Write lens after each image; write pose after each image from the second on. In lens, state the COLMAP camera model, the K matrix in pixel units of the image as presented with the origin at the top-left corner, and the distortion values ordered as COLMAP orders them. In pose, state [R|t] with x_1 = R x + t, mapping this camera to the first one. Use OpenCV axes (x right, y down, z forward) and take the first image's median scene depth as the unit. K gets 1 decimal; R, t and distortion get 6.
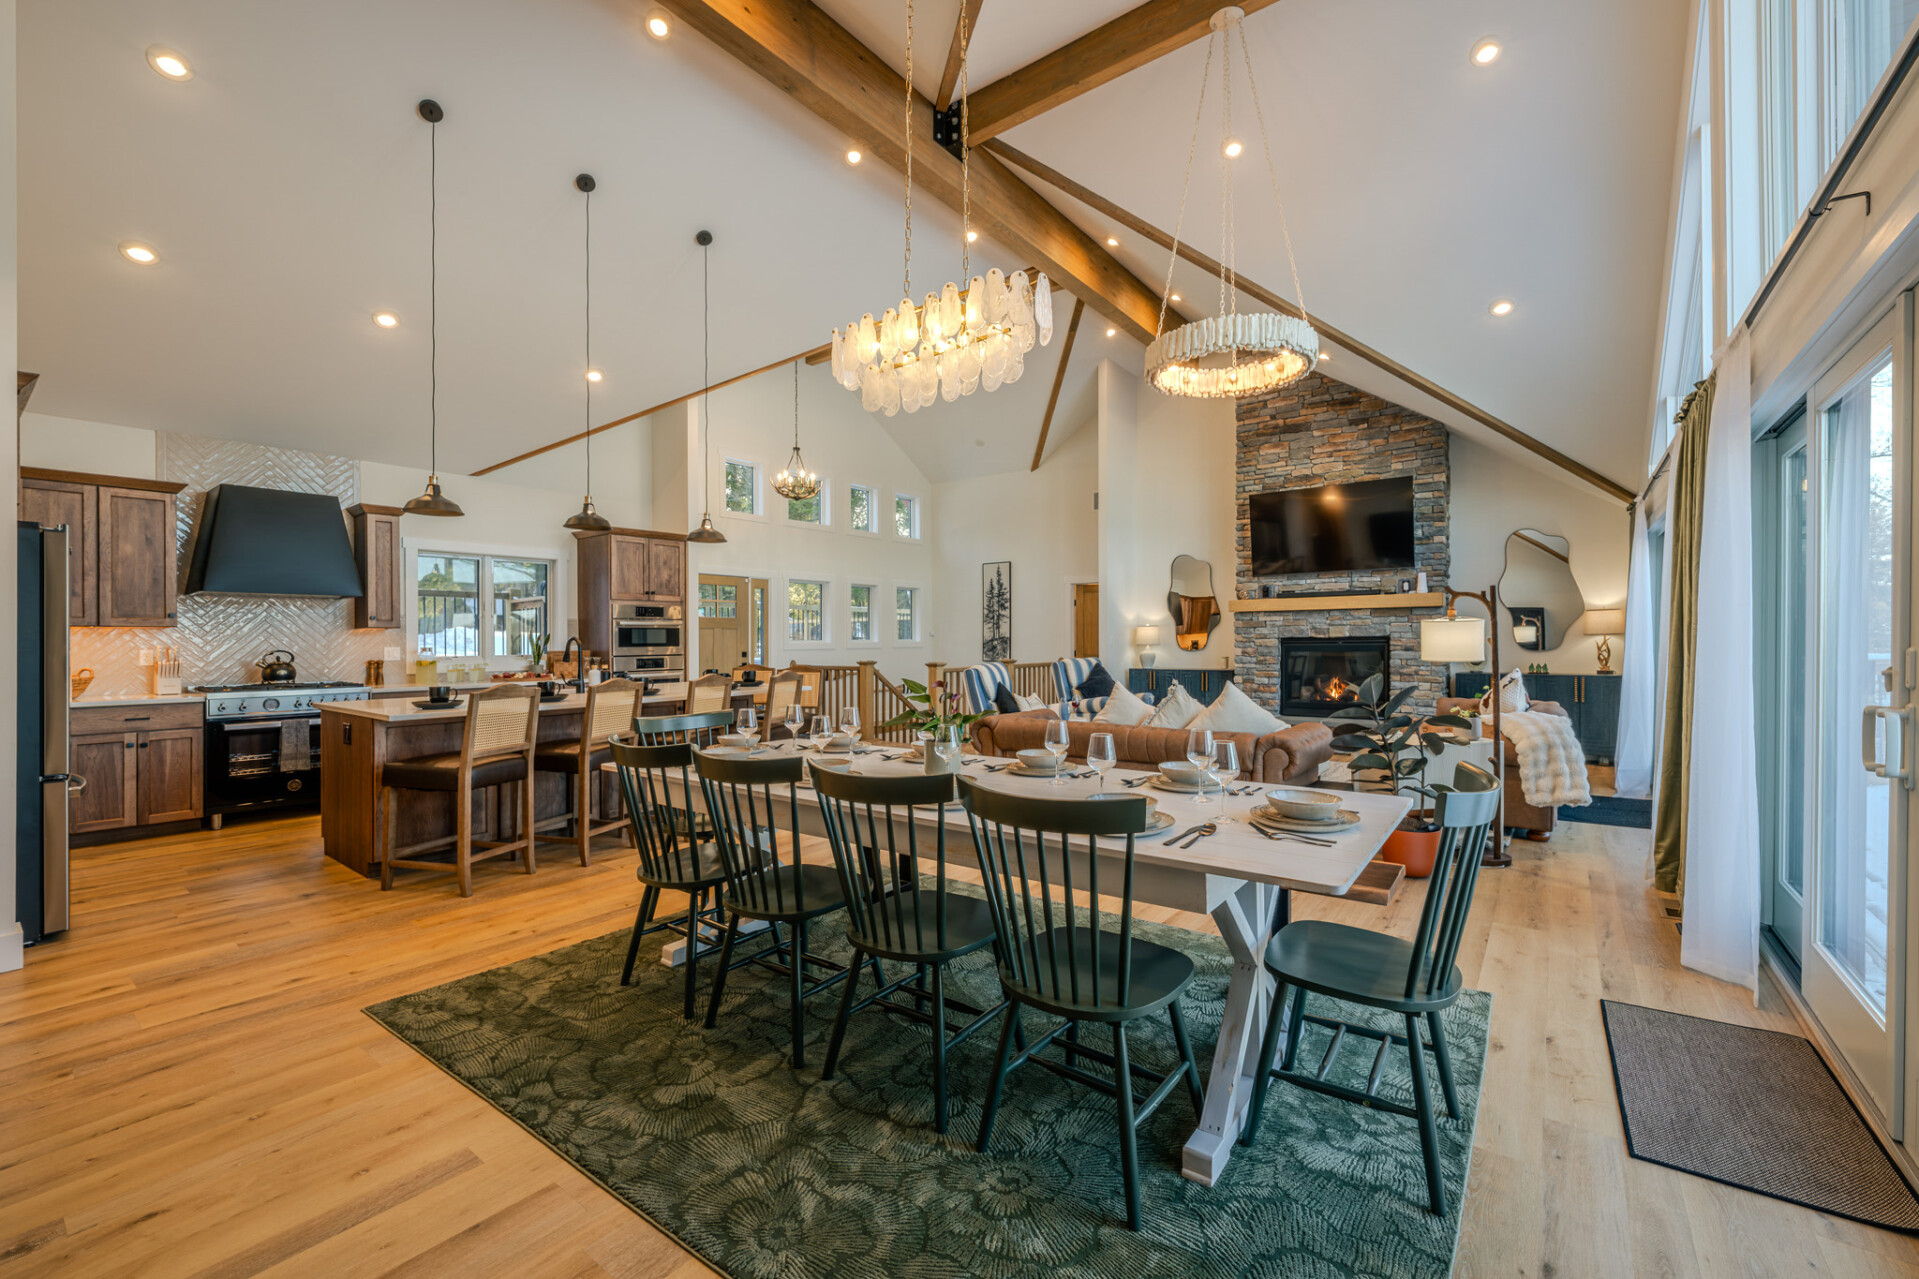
lens RADIAL K [[784.5, 0, 967.8], [0, 784.5, 636.8], [0, 0, 1]] dist [-0.001764, 0.000175]
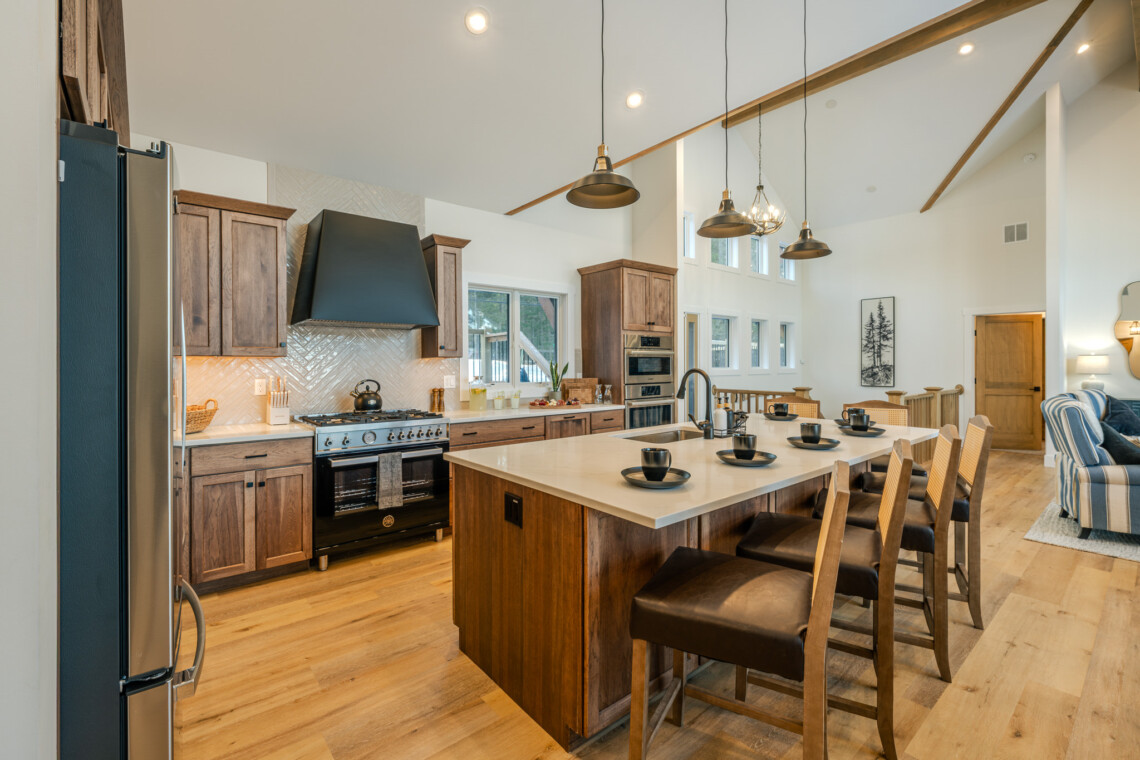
lens RADIAL K [[502.1, 0, 568.9], [0, 502.1, 365.1], [0, 0, 1]] dist [-0.001147, 0.000050]
pose [[0.973261, 0.003783, -0.229671, -0.466884], [-0.002255, 0.999974, 0.006917, -0.006372], [0.229691, -0.006214, 0.973244, 0.420302]]
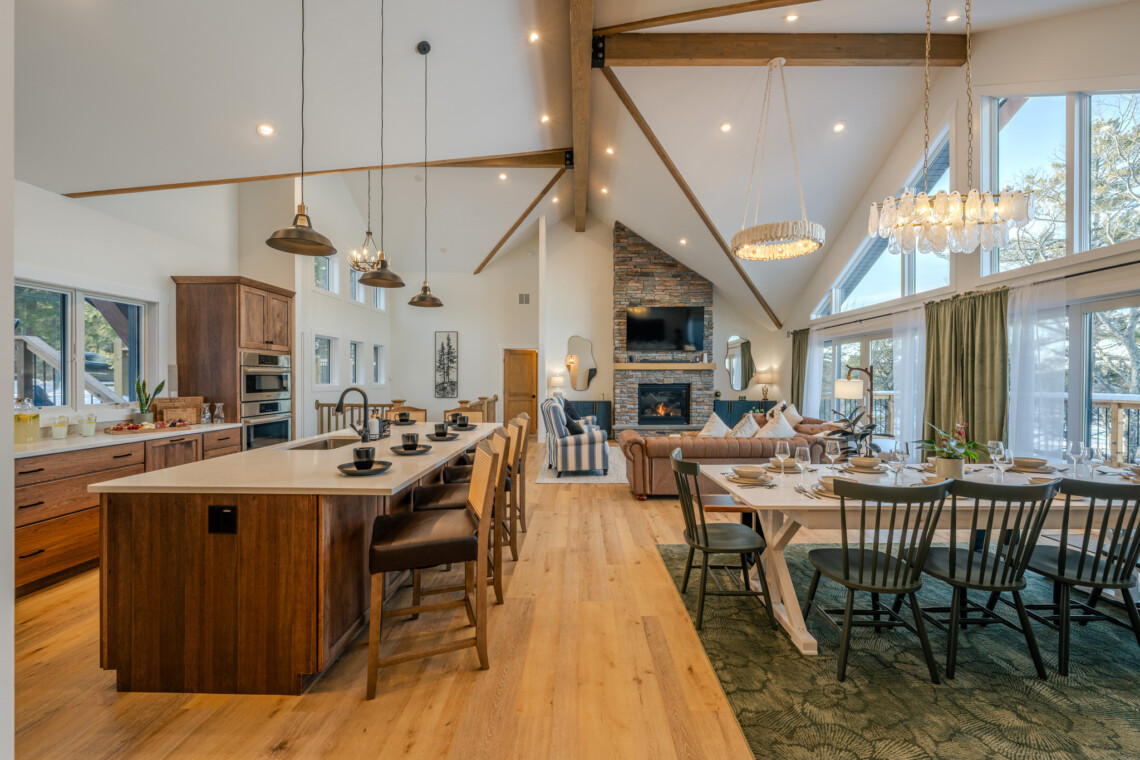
lens RADIAL K [[451.2, 0, 579.1], [0, 451.2, 381.5], [0, 0, 1]] dist [-0.000227, 0.000094]
pose [[0.802787, 0.004988, 0.596245, -0.564913], [-0.010024, 0.999937, 0.005133, -0.012612], [-0.596181, -0.010097, 0.802786, 0.320408]]
